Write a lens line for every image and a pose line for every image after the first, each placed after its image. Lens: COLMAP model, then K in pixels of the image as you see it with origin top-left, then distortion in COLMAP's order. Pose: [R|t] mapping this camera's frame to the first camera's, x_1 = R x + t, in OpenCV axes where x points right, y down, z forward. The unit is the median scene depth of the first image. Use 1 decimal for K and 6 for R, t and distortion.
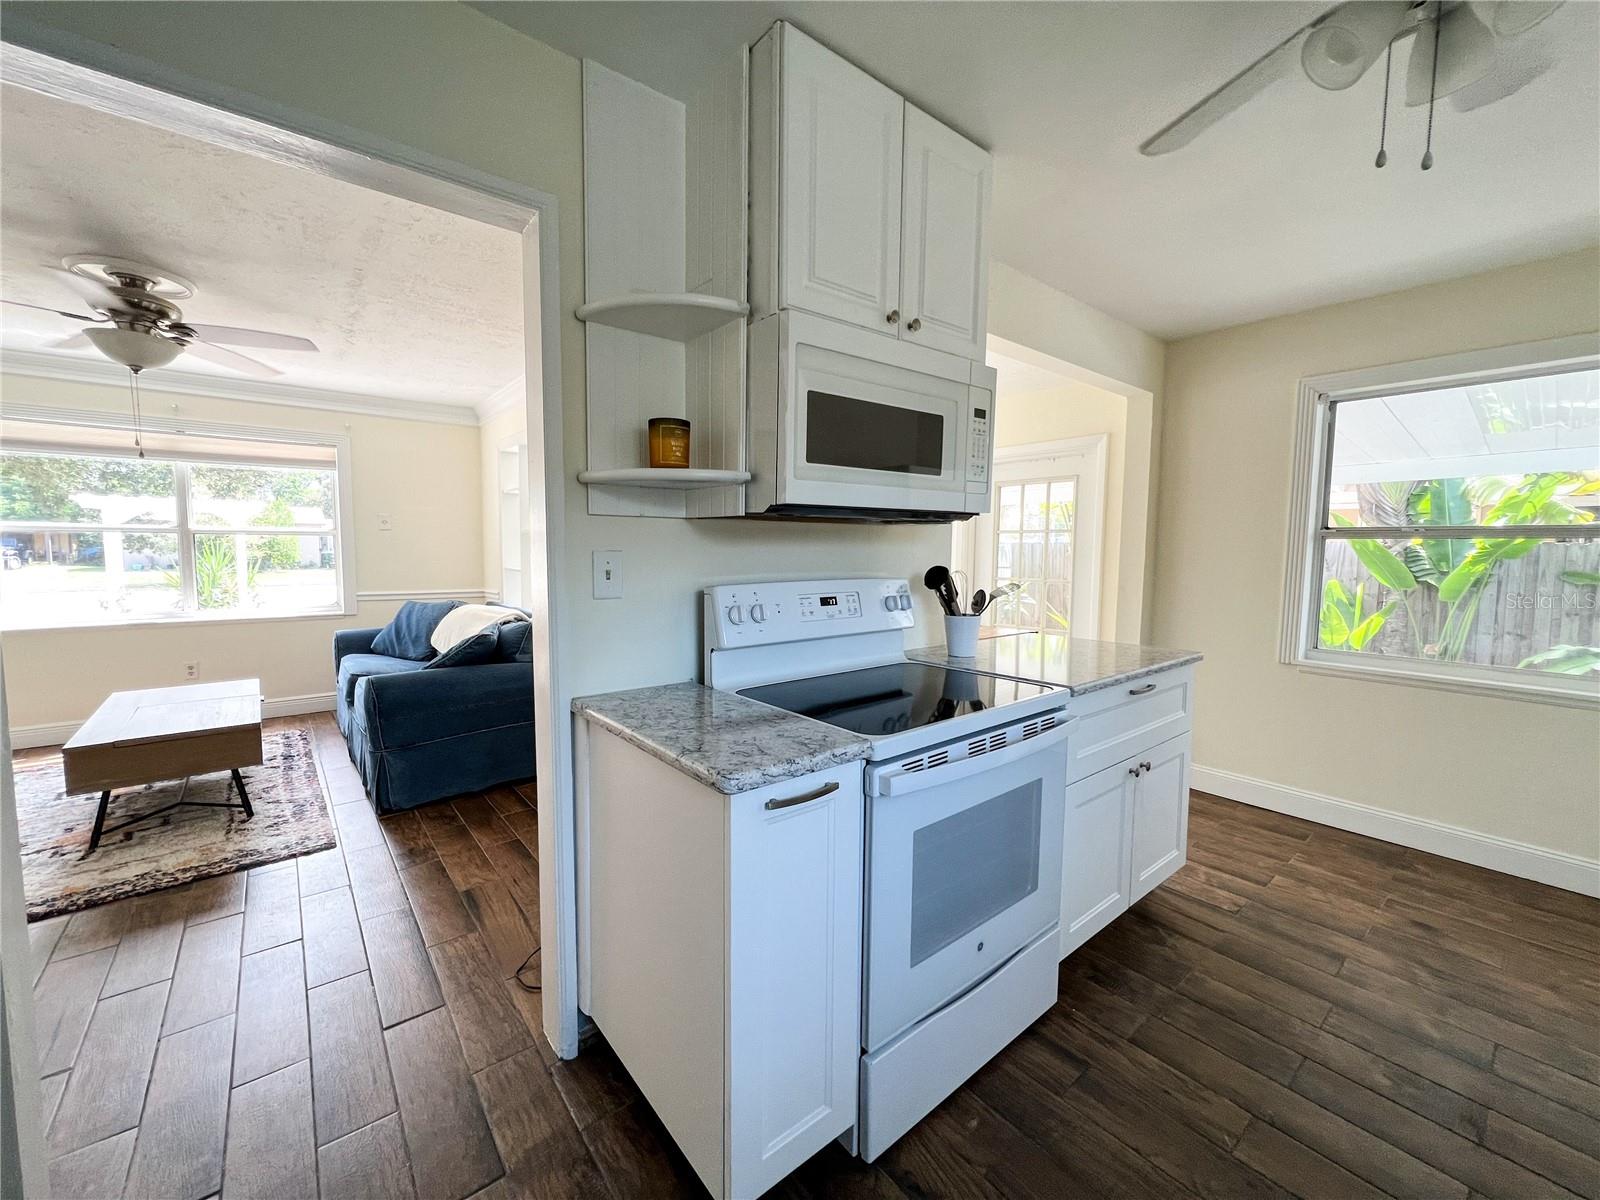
lens RADIAL K [[642.3, 0, 799.6], [0, 642.3, 595.9], [0, 0, 1]] dist [-0.002252, 0.000738]
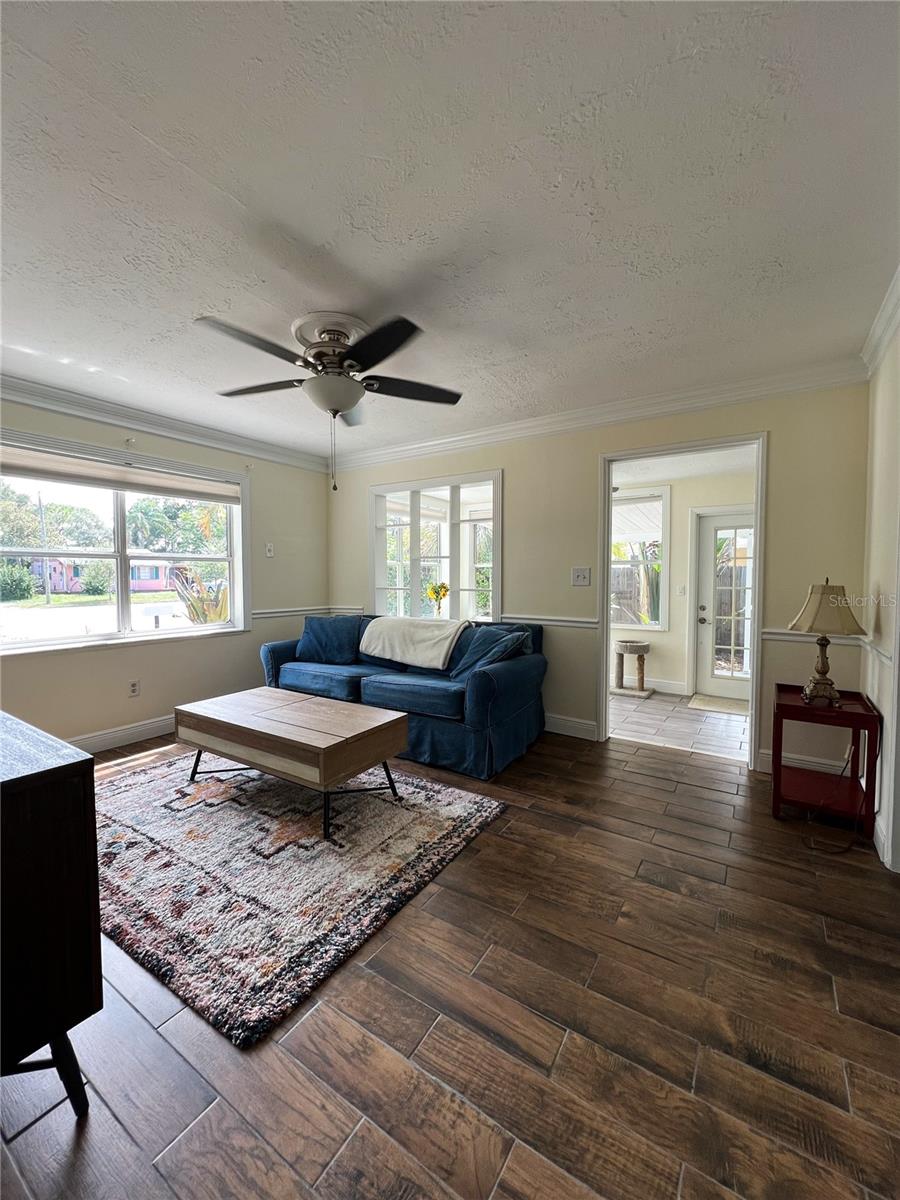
lens RADIAL K [[481.7, 0, 452.9], [0, 481.7, 591.7], [0, 0, 1]] dist [-0.002252, 0.000738]
pose [[0.952303, -0.022006, 0.304361, -1.068529], [0.033276, 0.998937, -0.031891, 0.000172], [-0.303335, 0.040498, 0.952023, 0.112704]]
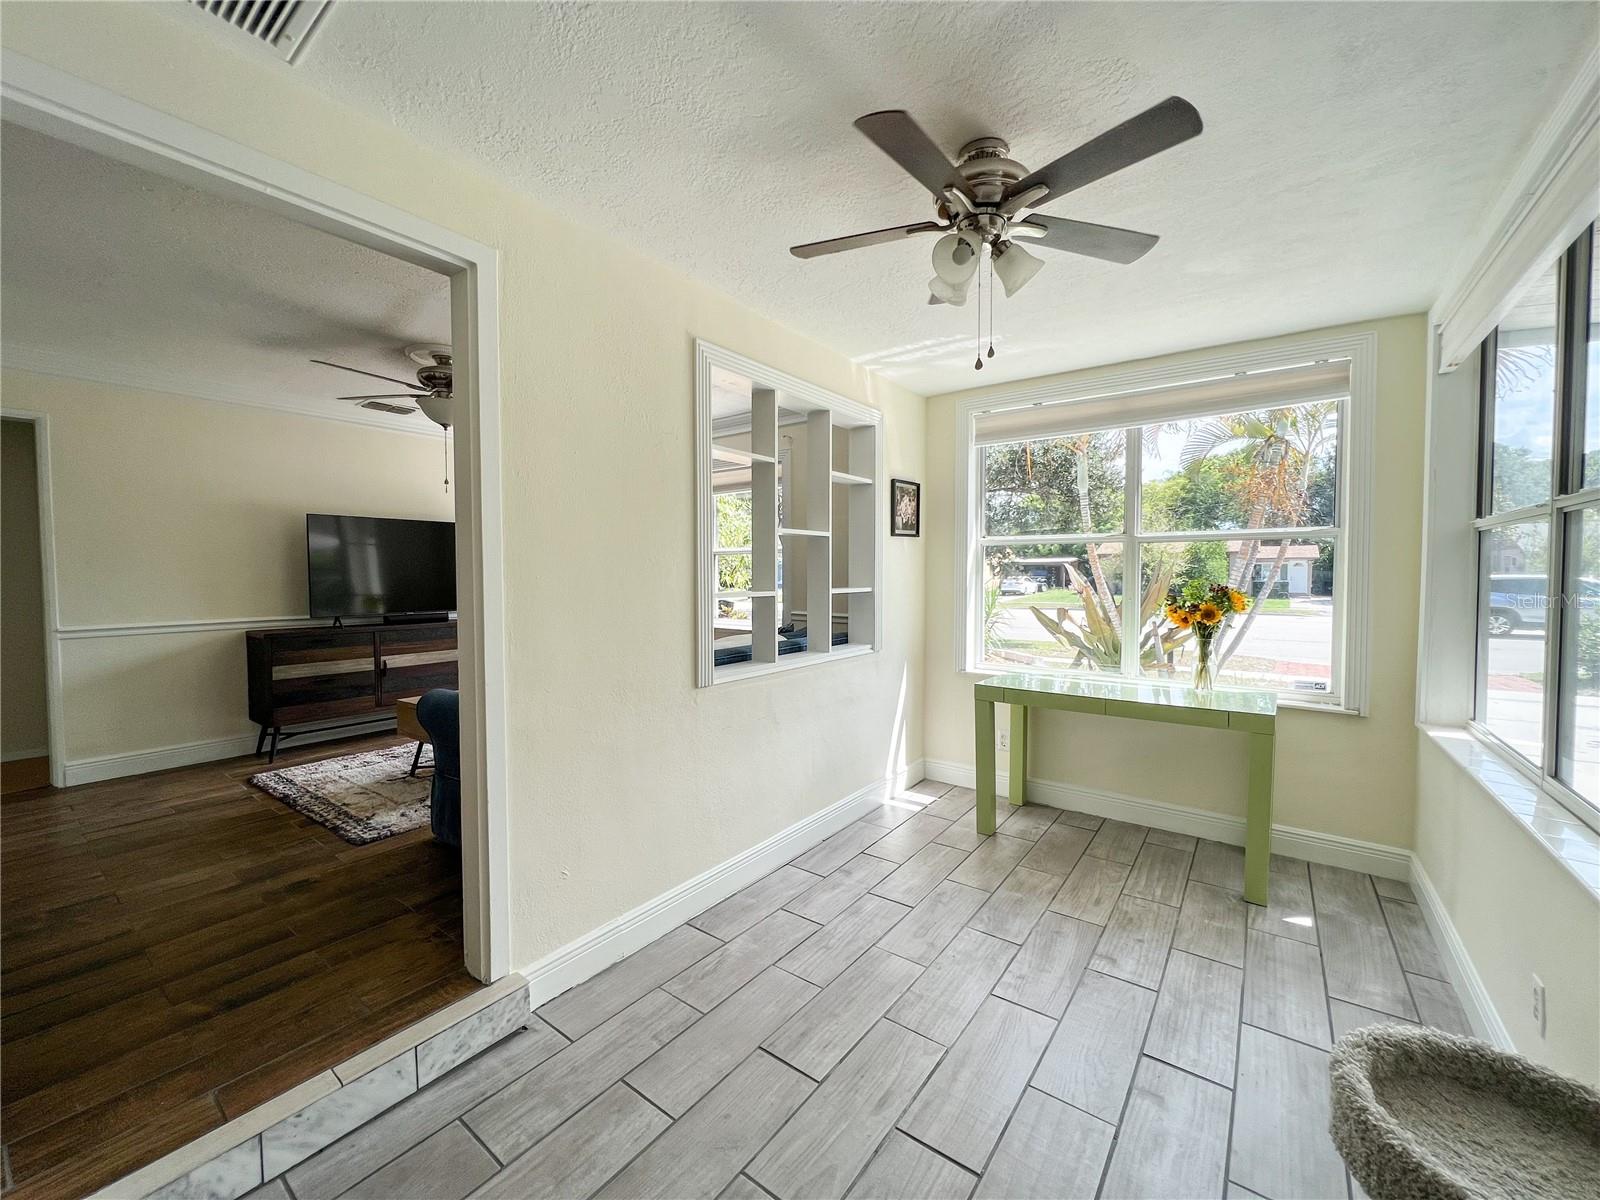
lens RADIAL K [[642.3, 0, 790.4], [0, 642.3, 596.2], [0, 0, 1]] dist [-0.002252, 0.000738]
pose [[0.246616, 0.026787, -0.968743, 0.414639], [-0.072265, 0.997343, 0.009181, -0.063786], [0.966415, 0.067742, 0.247896, 1.337395]]
